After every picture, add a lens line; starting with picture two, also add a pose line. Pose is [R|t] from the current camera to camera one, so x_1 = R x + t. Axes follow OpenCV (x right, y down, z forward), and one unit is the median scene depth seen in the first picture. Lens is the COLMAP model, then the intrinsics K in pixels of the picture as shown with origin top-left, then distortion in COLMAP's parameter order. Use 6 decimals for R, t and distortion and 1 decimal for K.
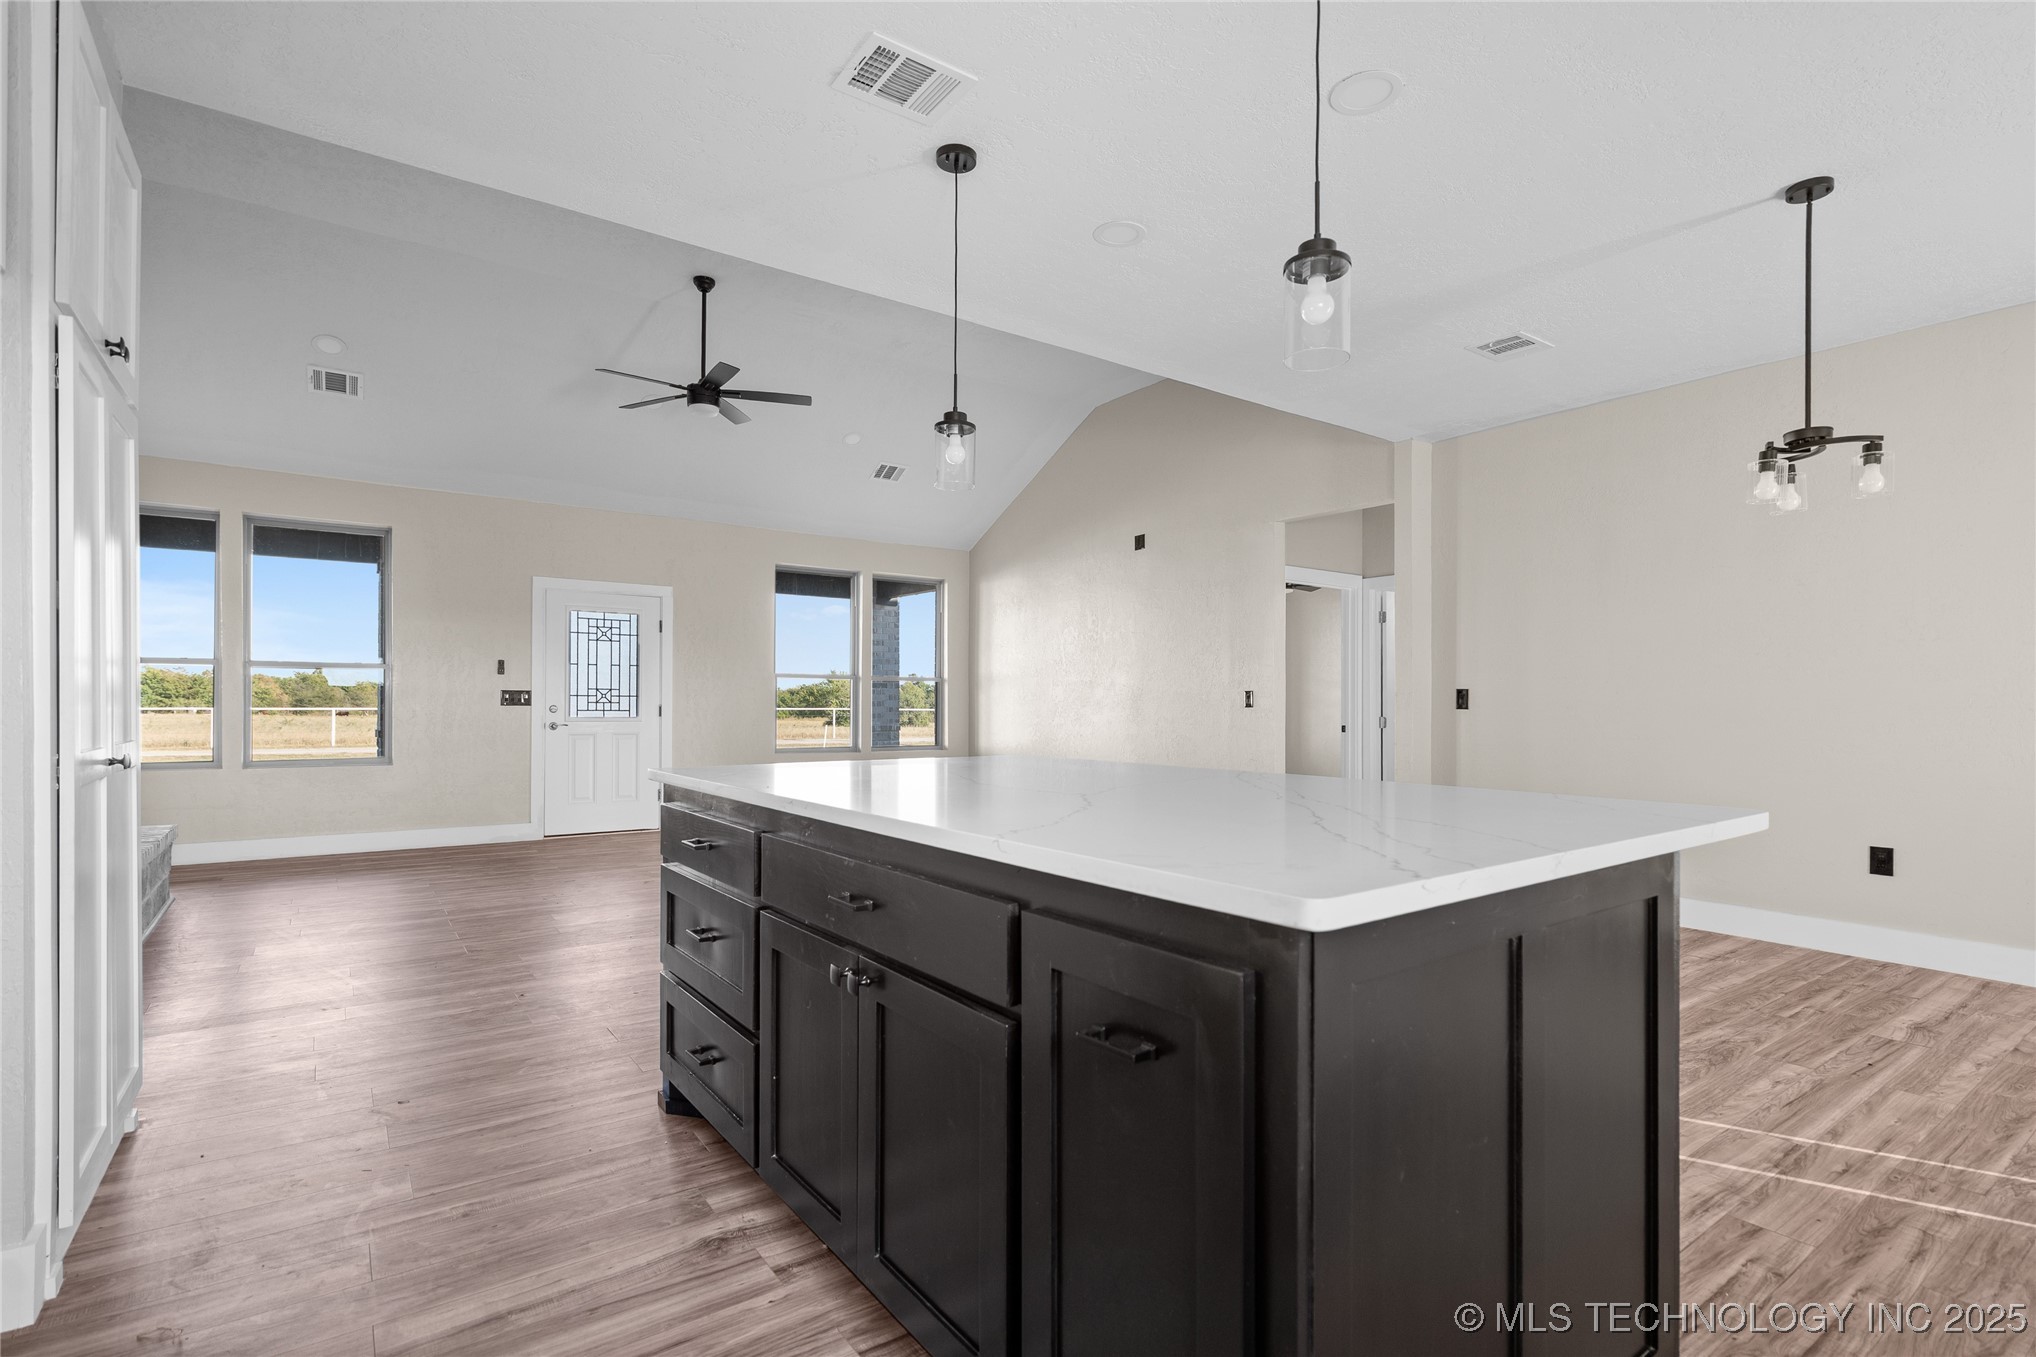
lens RADIAL K [[963.7, 0, 1020.8], [0, 963.7, 706.4], [0, 0, 1]] dist [-0.001940, 0.000020]
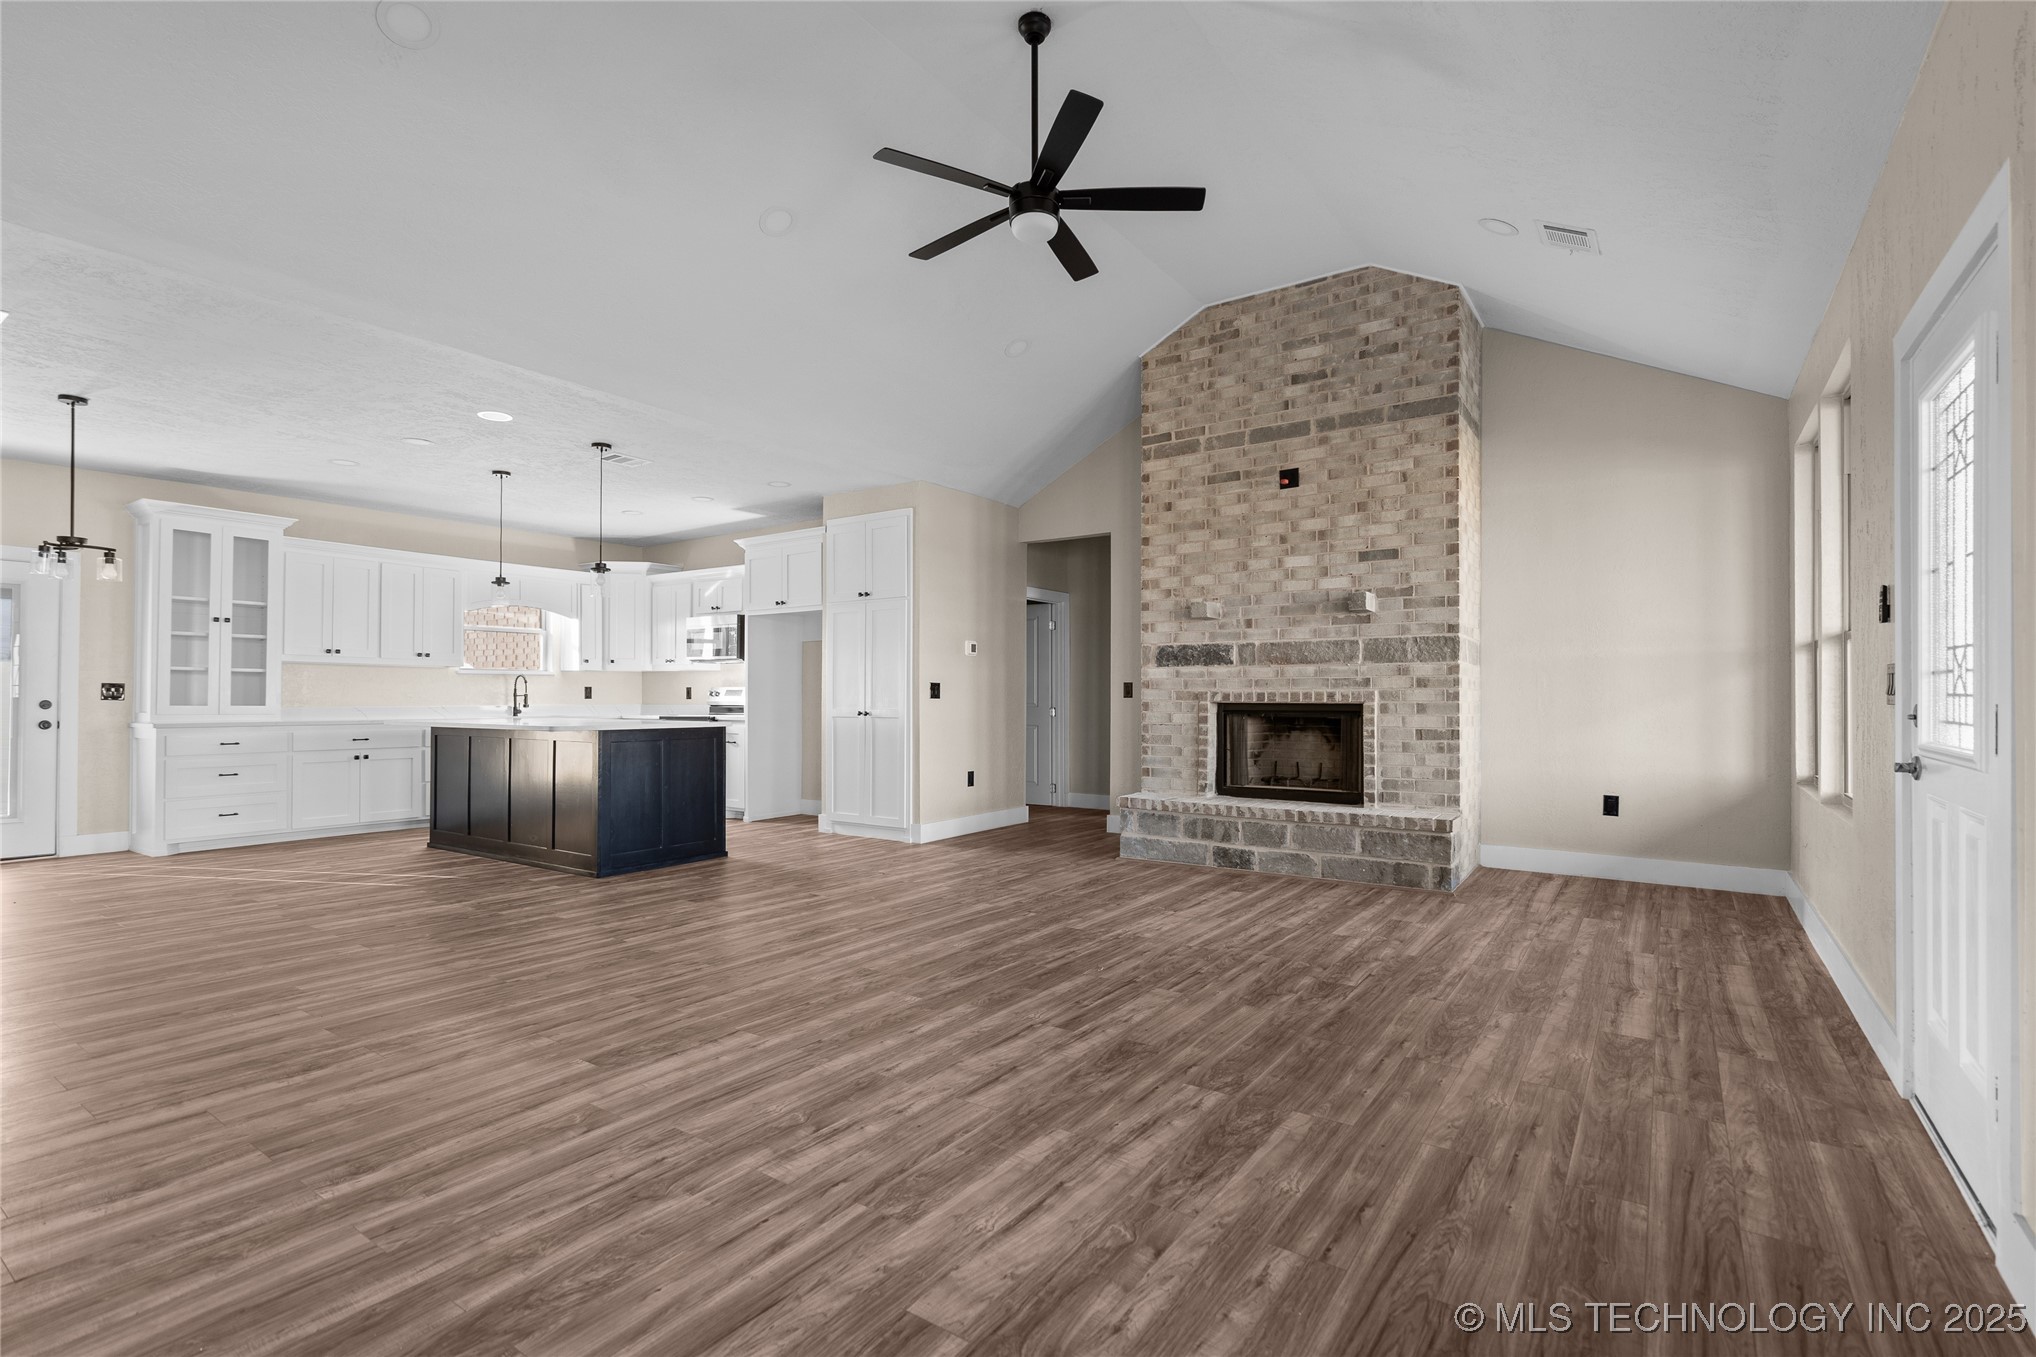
lens RADIAL K [[943.6, 0, 1020.5], [0, 943.6, 685.6], [0, 0, 1]] dist [-0.000434, 0.001620]
pose [[-0.941643, -0.009617, -0.336475, -0.122201], [-0.006002, 0.999913, -0.011782, -0.003192], [0.336559, -0.009075, -0.941619, 1.651101]]
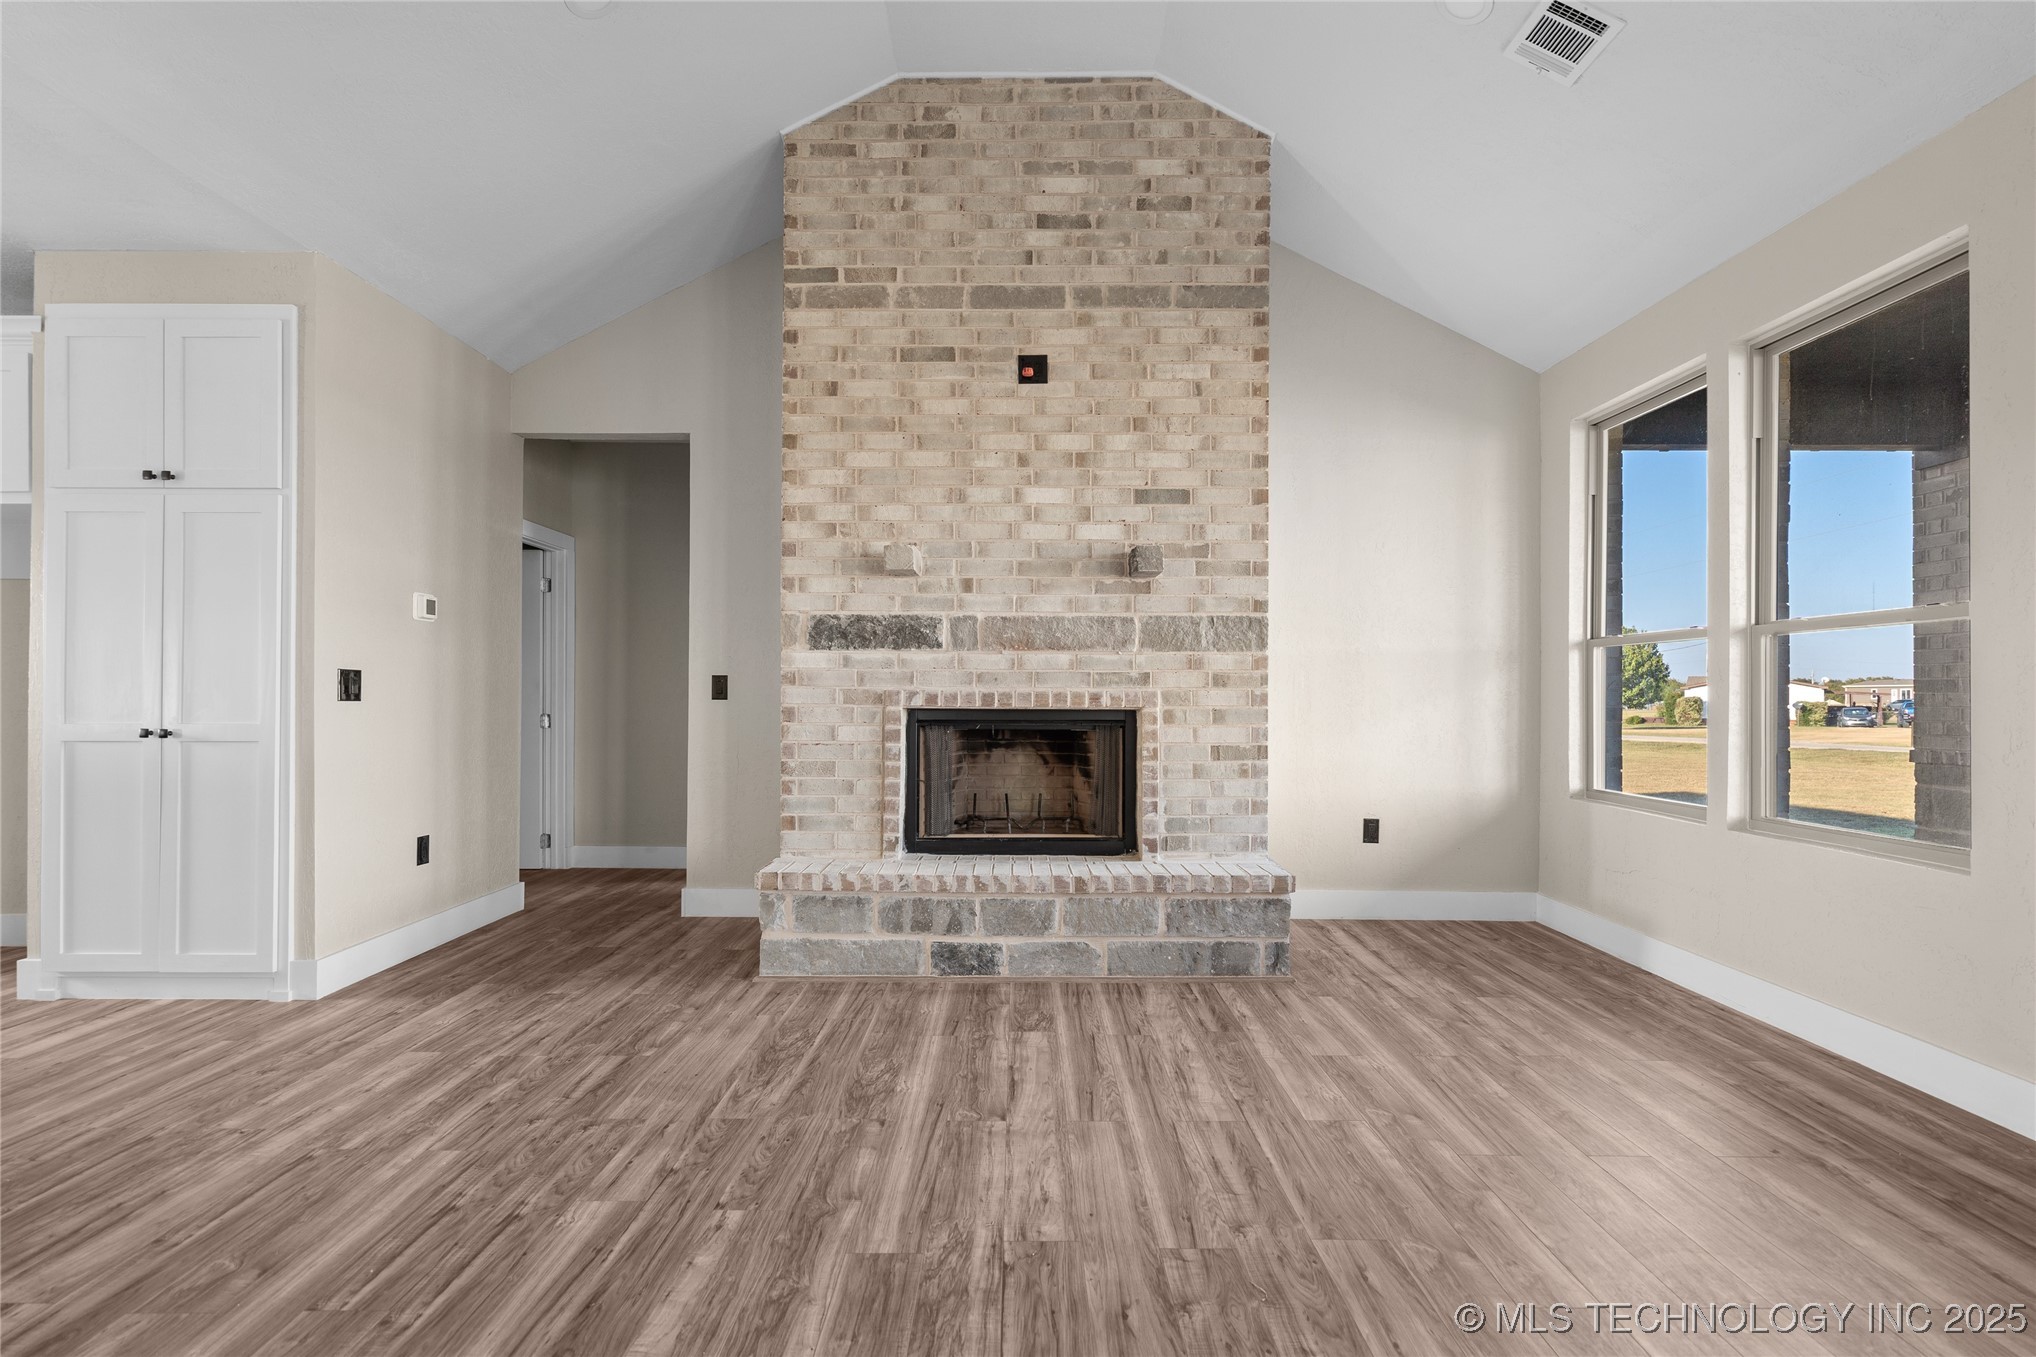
lens RADIAL K [[939.8, 0, 1015.1], [0, 939.8, 691.8], [0, 0, 1]] dist [-0.000815, 0.000731]
pose [[-0.585525, -0.011743, -0.810570, -0.190139], [-0.008385, 0.999929, -0.008429, -0.004493], [0.810611, 0.001861, -0.585582, 1.156200]]
